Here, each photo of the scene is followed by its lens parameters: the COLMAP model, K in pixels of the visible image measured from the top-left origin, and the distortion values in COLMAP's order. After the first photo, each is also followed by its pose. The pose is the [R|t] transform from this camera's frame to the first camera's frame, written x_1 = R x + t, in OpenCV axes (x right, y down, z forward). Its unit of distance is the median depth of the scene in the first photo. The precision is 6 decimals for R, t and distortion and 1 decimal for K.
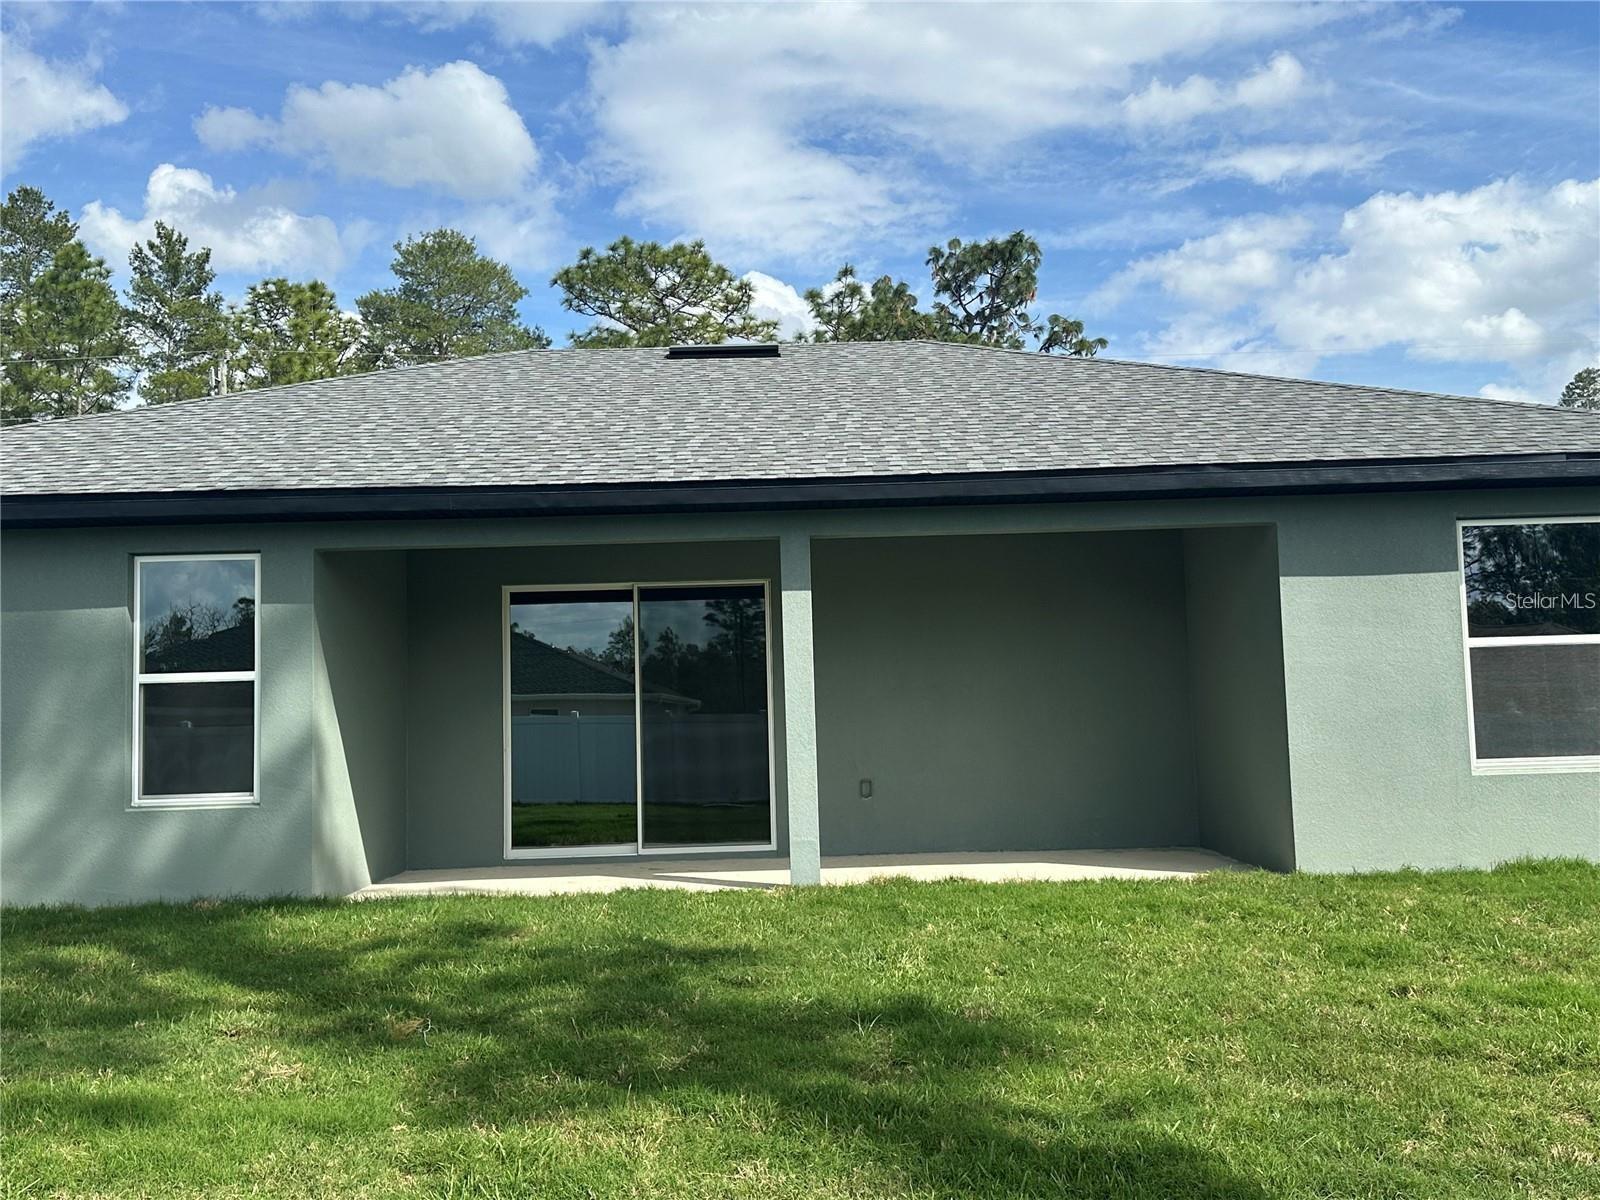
lens RADIAL K [[1549.3, 0, 800.0], [0, 1549.3, 600.0], [0, 0, 1]] dist [0.168866, -0.323870]
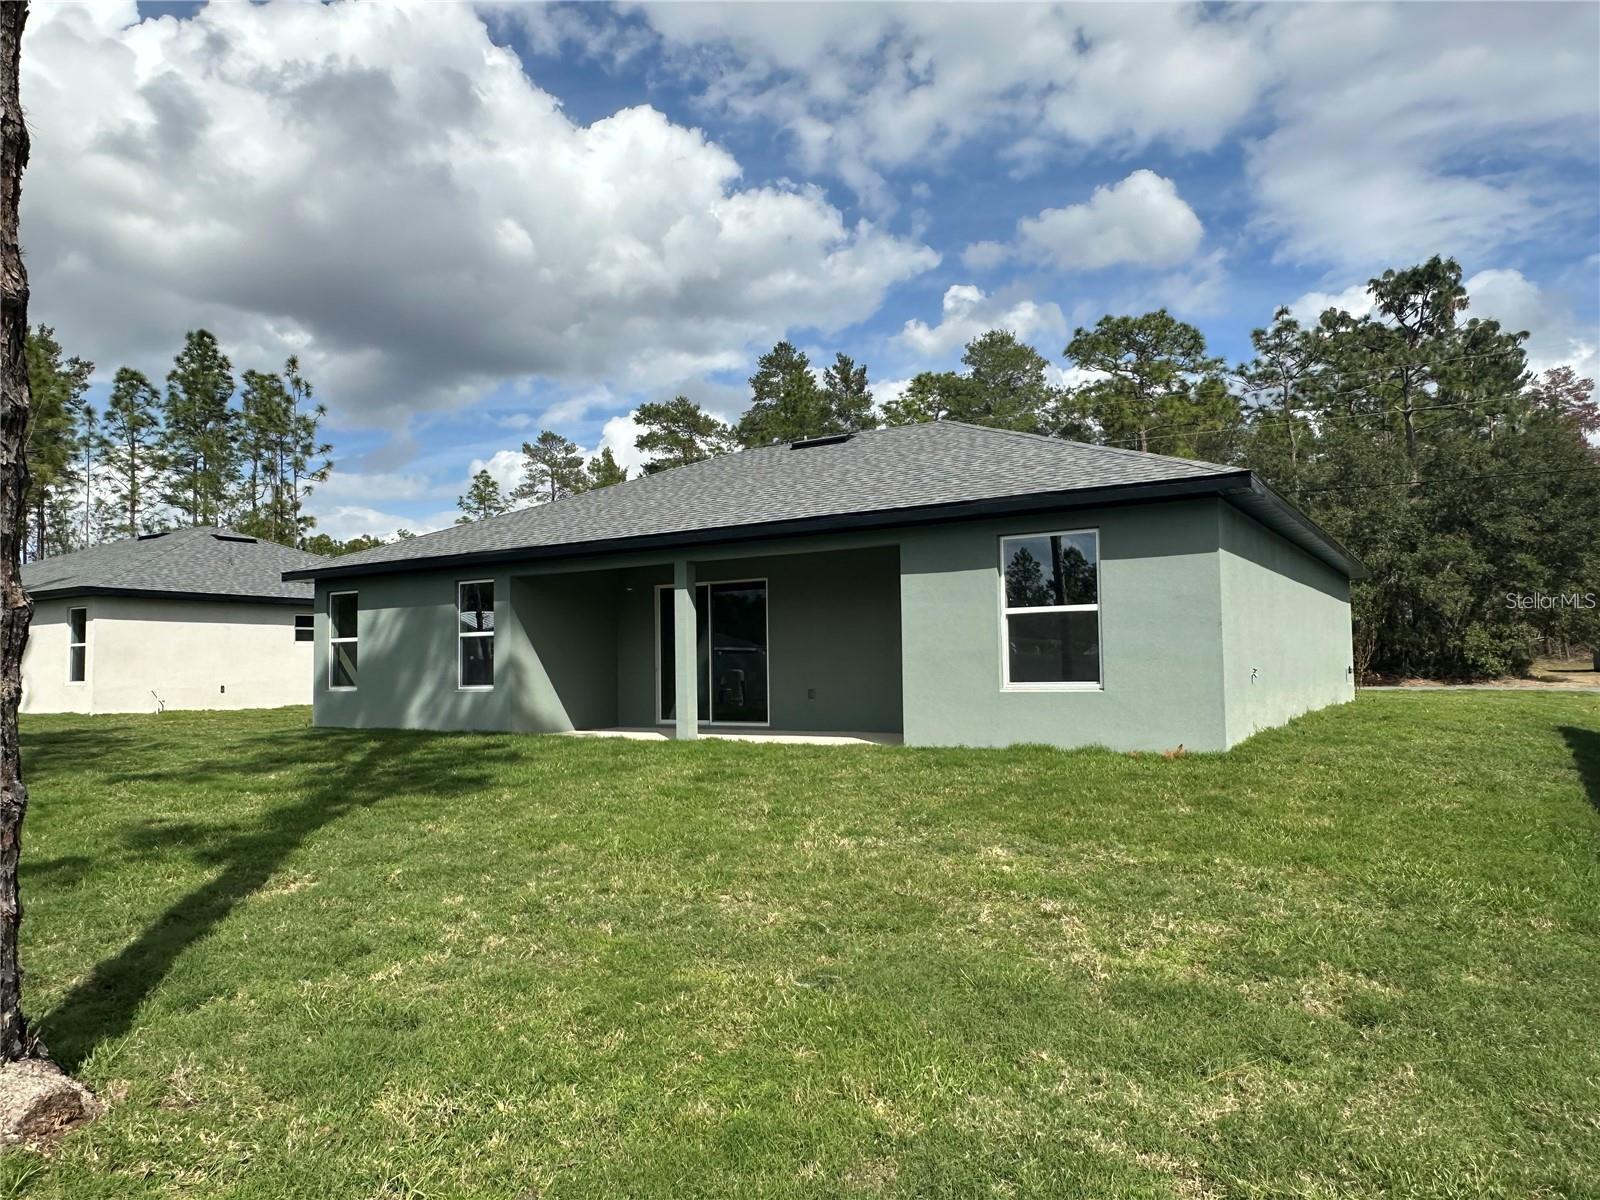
lens RADIAL K [[1102.1, 0, 805.1], [0, 1102.1, 645.3], [0, 0, 1]] dist [-0.005225, -0.001130]
pose [[0.830128, 0.003778, -0.557560, 0.210150], [0.038127, 0.997252, 0.063522, -0.004195], [0.556268, -0.073990, 0.827703, -0.012741]]
